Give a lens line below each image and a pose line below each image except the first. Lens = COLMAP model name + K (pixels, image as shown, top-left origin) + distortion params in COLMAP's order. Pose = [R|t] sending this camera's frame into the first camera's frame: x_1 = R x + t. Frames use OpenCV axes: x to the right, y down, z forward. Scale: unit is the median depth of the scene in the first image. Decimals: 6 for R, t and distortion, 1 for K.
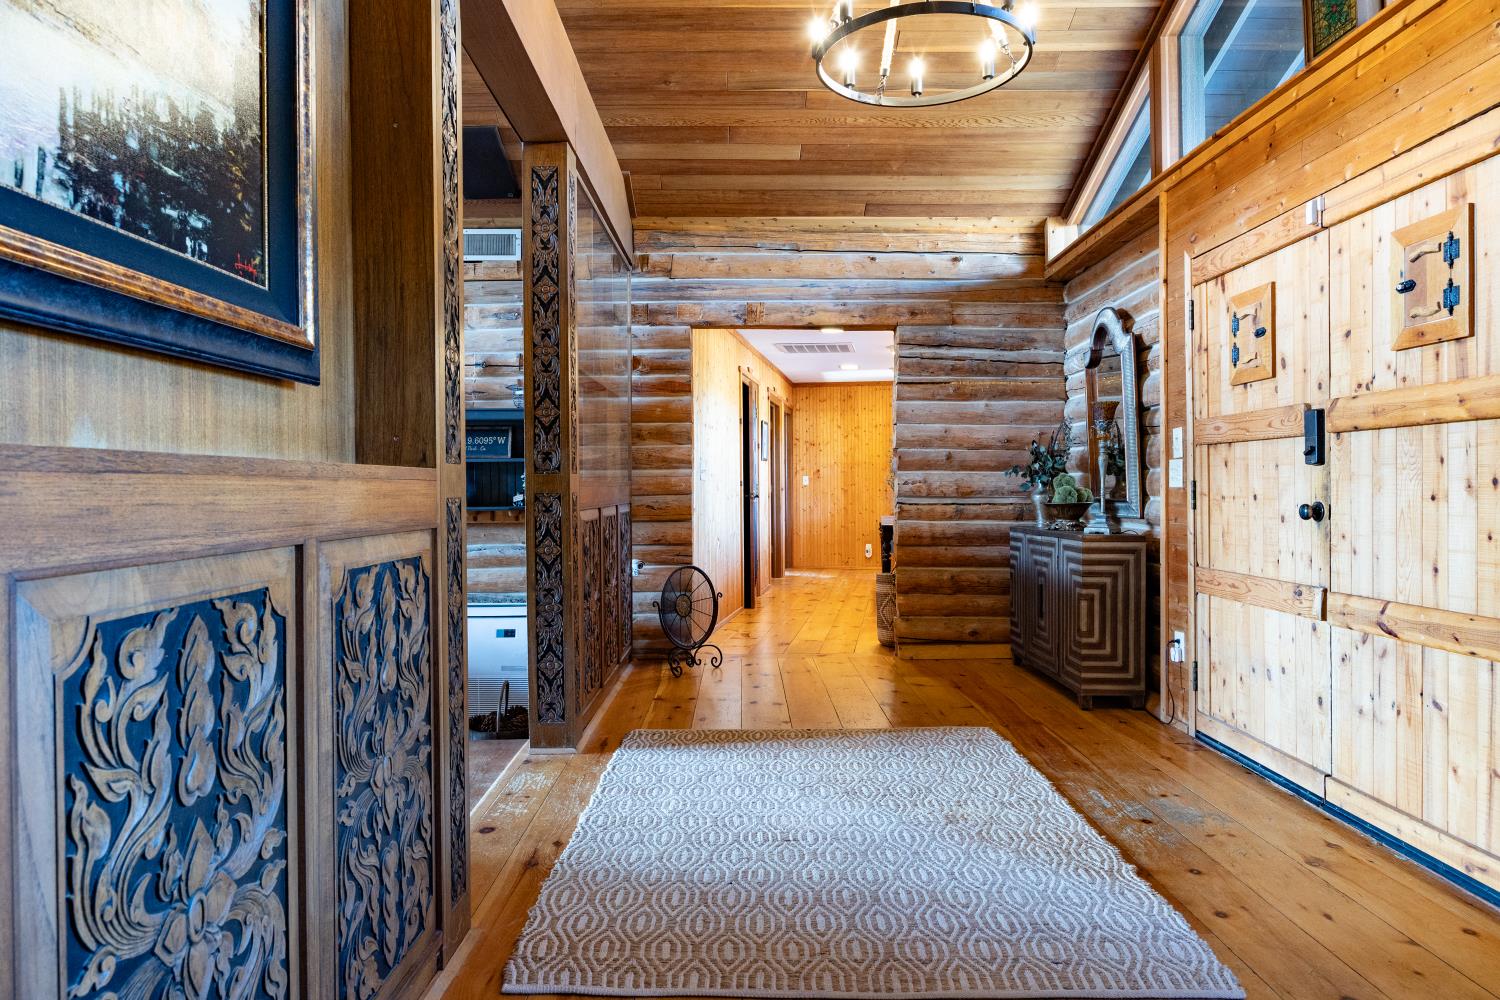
lens RADIAL K [[899.1, 0, 750.0], [0, 899.1, 500.0], [0, 0, 1]] dist [-0.001462, -0.000674]
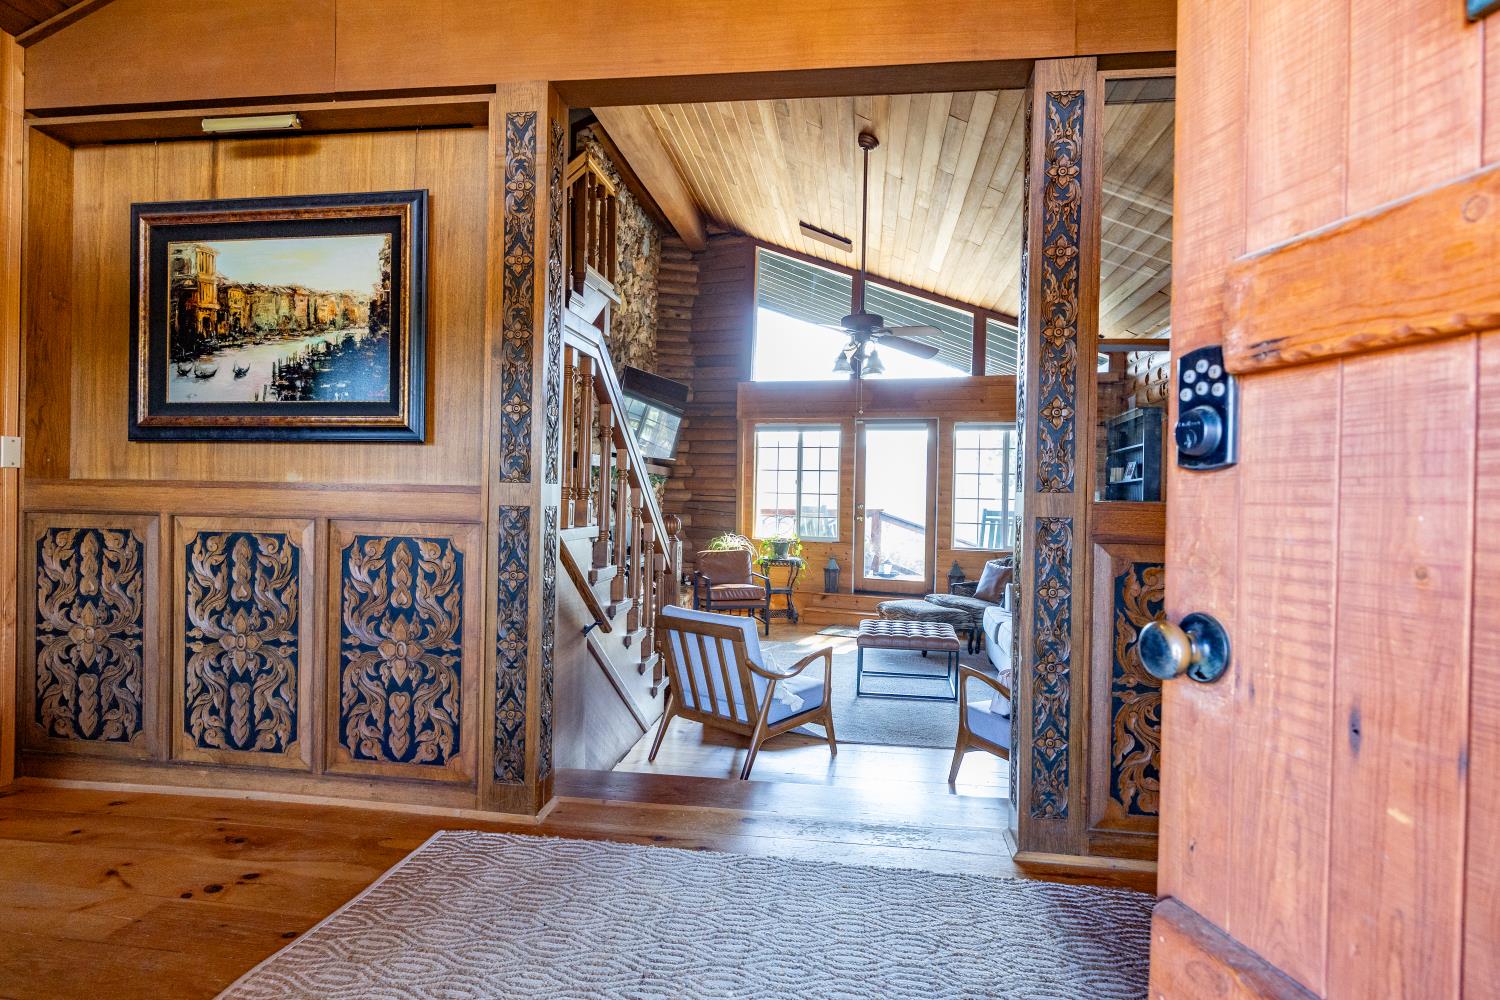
lens RADIAL K [[815.4, 0, 750.0], [0, 815.4, 500.0], [0, 0, 1]] dist [0.002503, 0.000320]
pose [[-0.123704, 0.011001, -0.992258, 1.707829], [-0.031307, 0.999397, 0.014983, -0.077414], [0.991825, 0.032918, -0.123285, 2.813783]]
